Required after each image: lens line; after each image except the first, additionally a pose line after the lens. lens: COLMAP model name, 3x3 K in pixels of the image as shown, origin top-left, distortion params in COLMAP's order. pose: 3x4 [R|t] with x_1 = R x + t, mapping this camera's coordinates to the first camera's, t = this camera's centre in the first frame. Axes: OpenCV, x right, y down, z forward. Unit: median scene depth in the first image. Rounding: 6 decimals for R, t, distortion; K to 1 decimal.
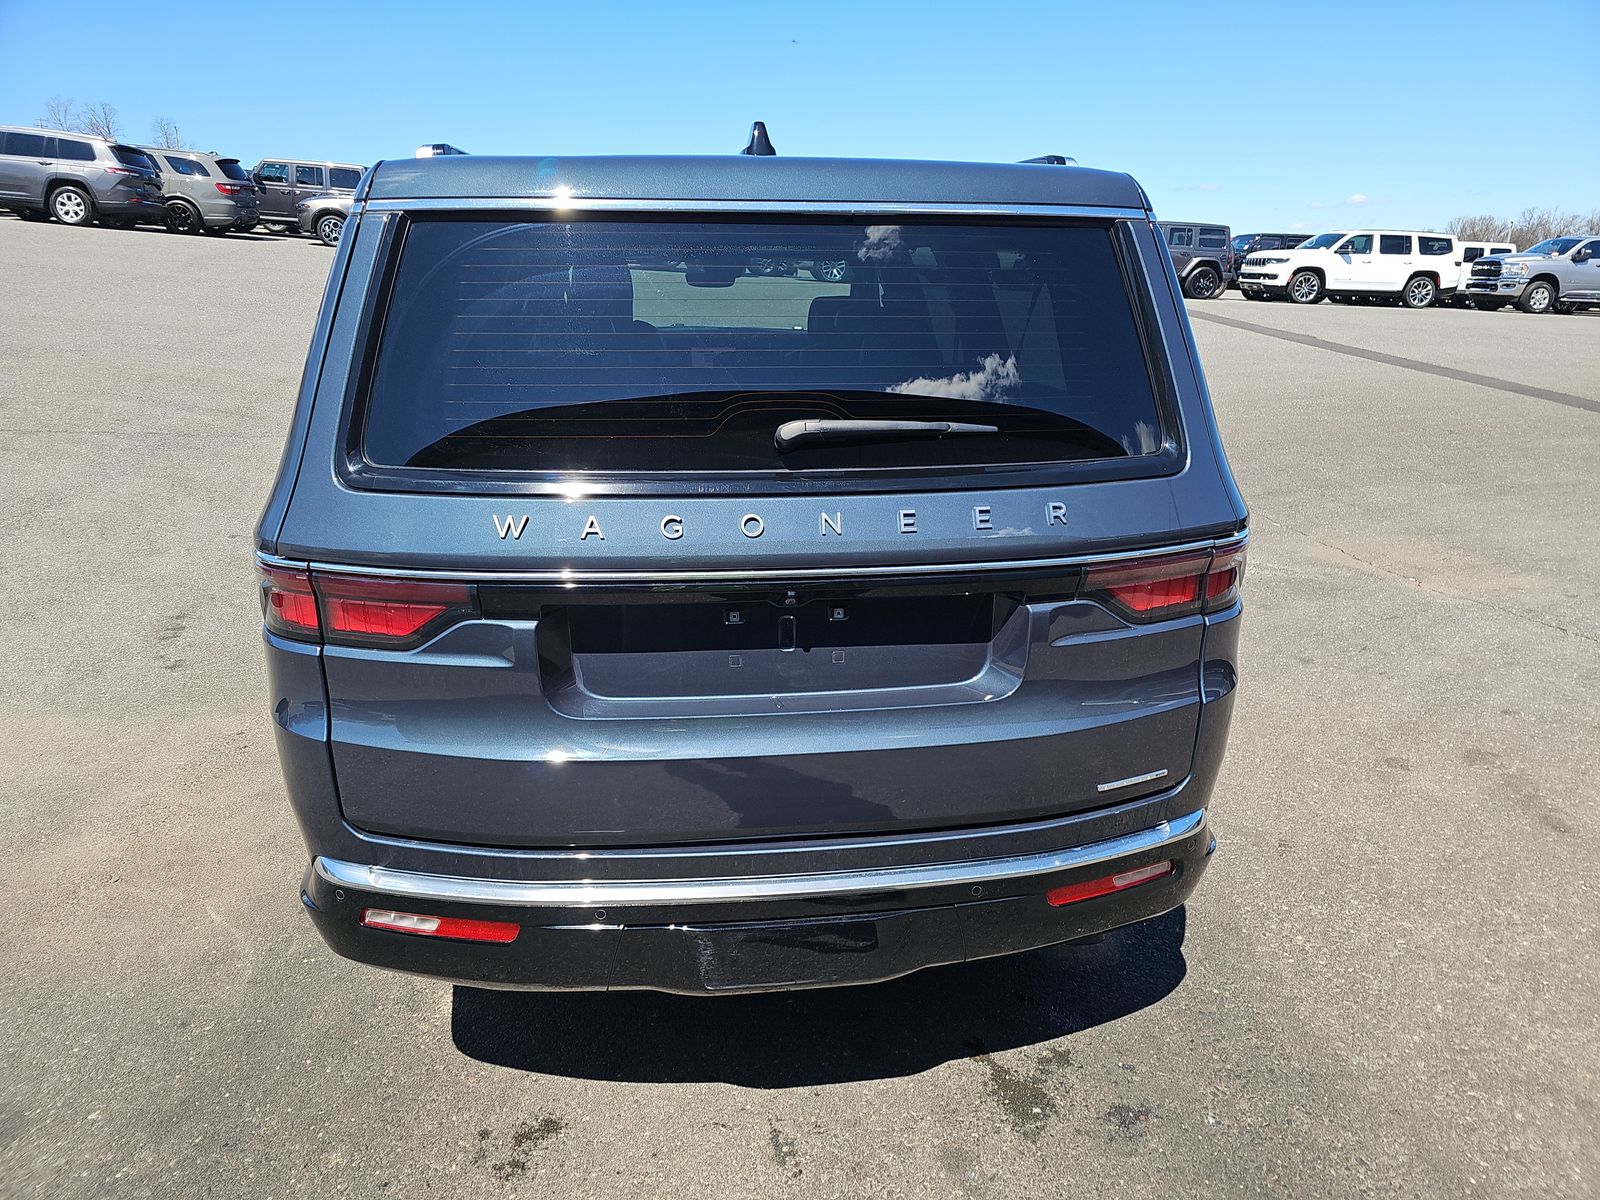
lens RADIAL K [[1079.8, 0, 814.4], [0, 1079.8, 616.7], [0, 0, 1]] dist [0.024576, -0.019426]
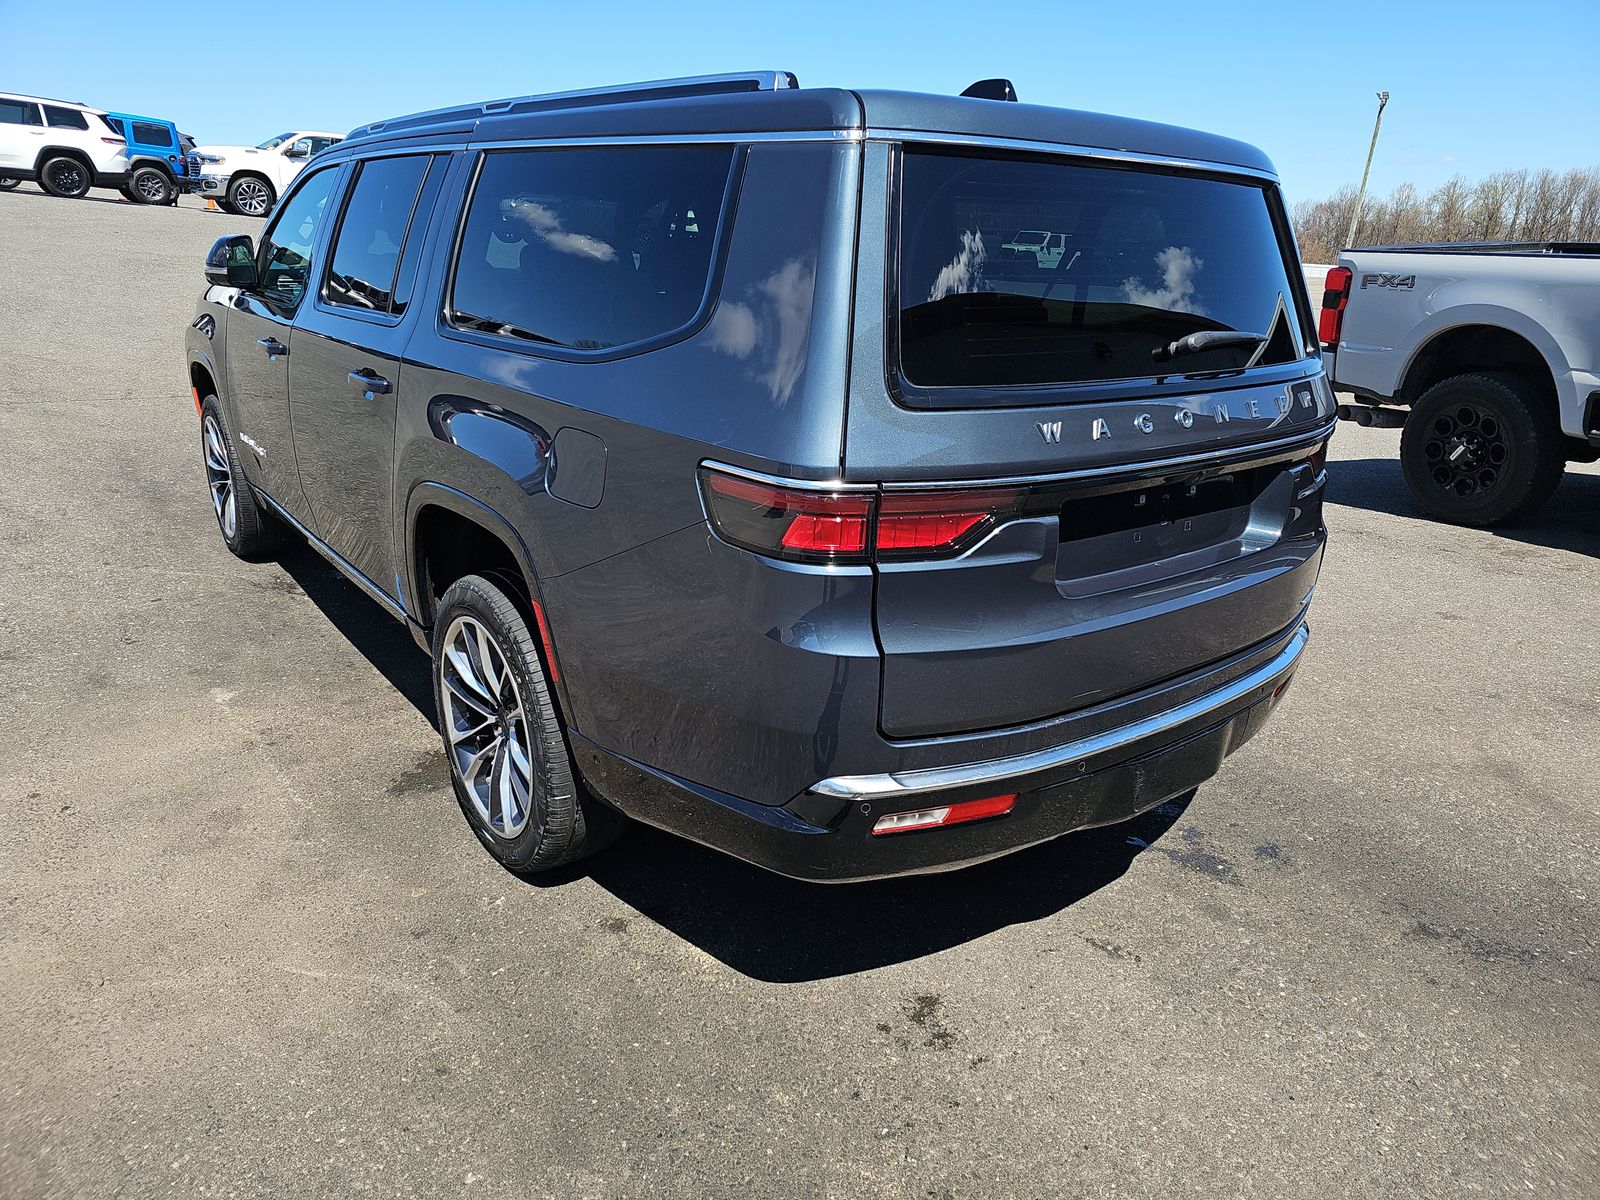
lens RADIAL K [[1079.8, 0, 810.5], [0, 1079.8, 606.8], [0, 0, 1]] dist [0.024576, -0.019426]
pose [[0.850397, -0.149843, 0.504353, -0.868618], [0.130984, 0.988701, 0.072888, -0.014634], [-0.509576, 0.004078, 0.860416, 0.134681]]
